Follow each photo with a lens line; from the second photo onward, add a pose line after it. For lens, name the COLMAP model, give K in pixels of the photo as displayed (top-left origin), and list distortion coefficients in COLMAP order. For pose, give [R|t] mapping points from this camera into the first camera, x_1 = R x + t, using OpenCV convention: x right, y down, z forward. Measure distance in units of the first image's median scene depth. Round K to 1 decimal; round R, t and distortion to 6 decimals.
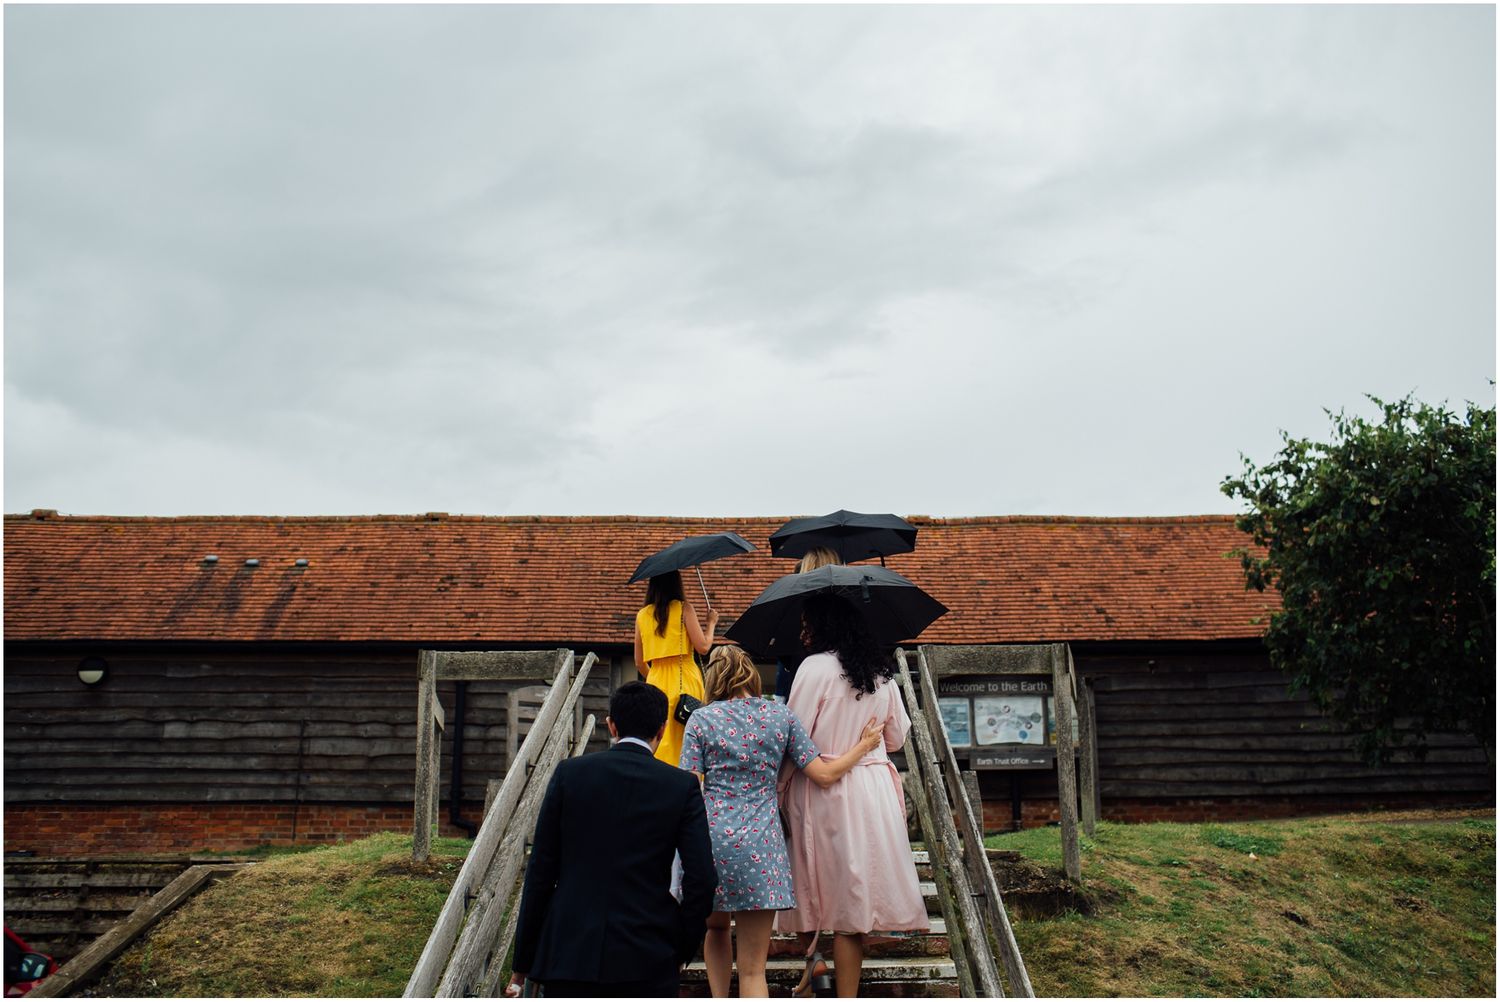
lens RADIAL K [[1562.5, 0, 720.9], [0, 1562.5, 496.7], [0, 0, 1]] dist [-0.112411, 0.149908]
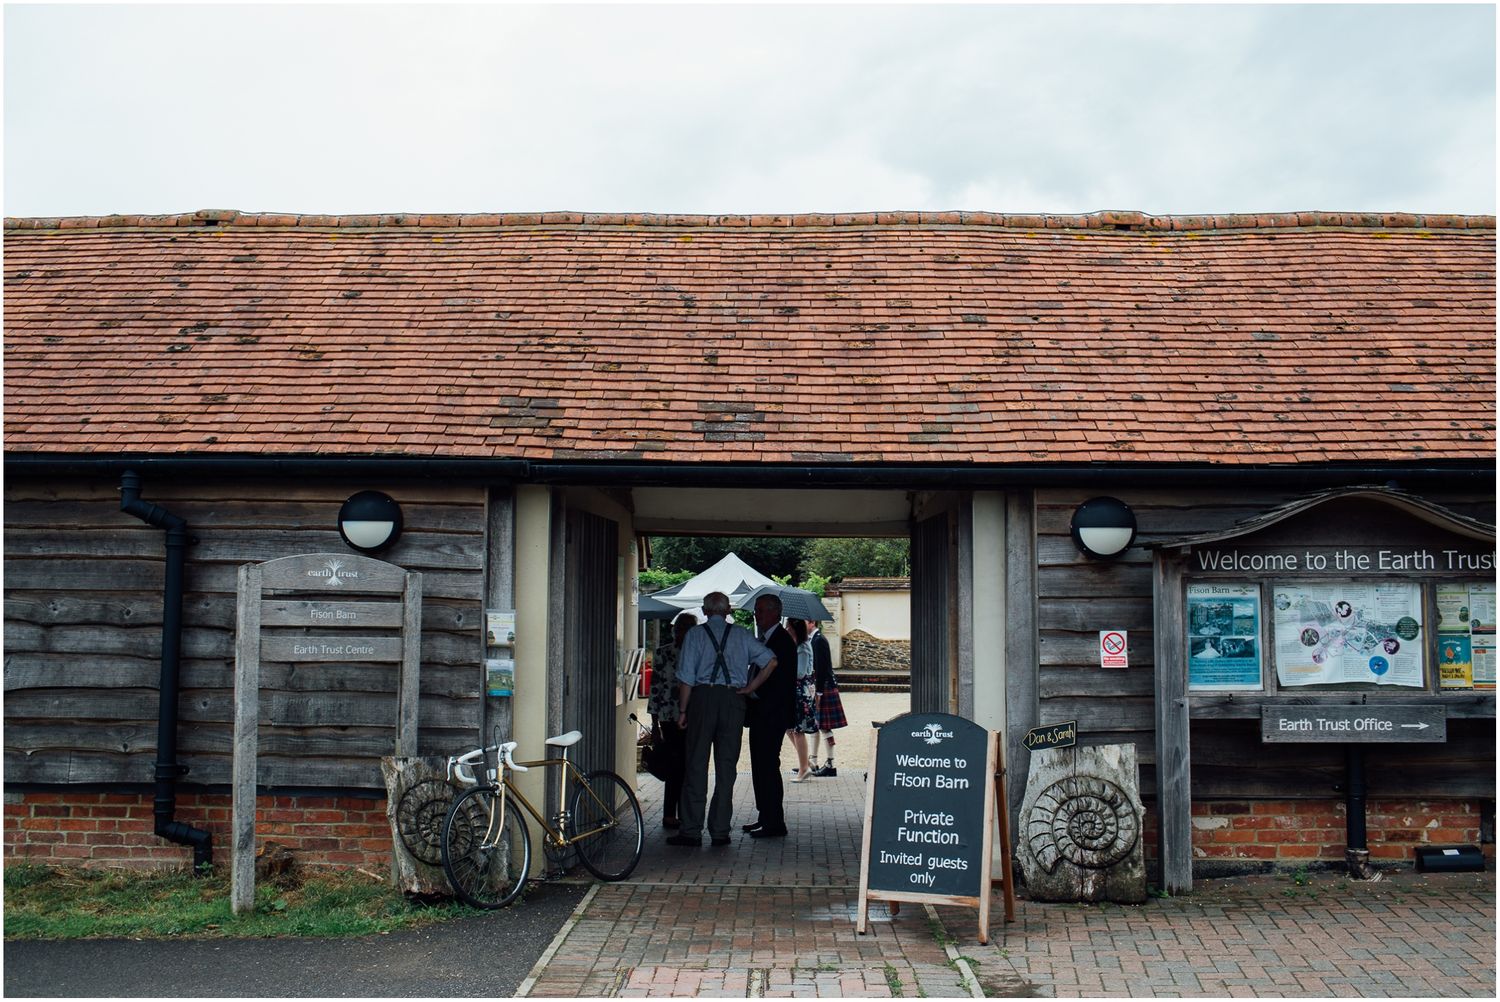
lens RADIAL K [[1562.5, 0, 720.9], [0, 1562.5, 496.7], [0, 0, 1]] dist [-0.112411, 0.149908]
pose [[0.998431, 0.006519, -0.055624, 0.026168], [0.001081, 0.990775, 0.135514, 0.042213], [0.055994, -0.135361, 0.989213, 0.543413]]
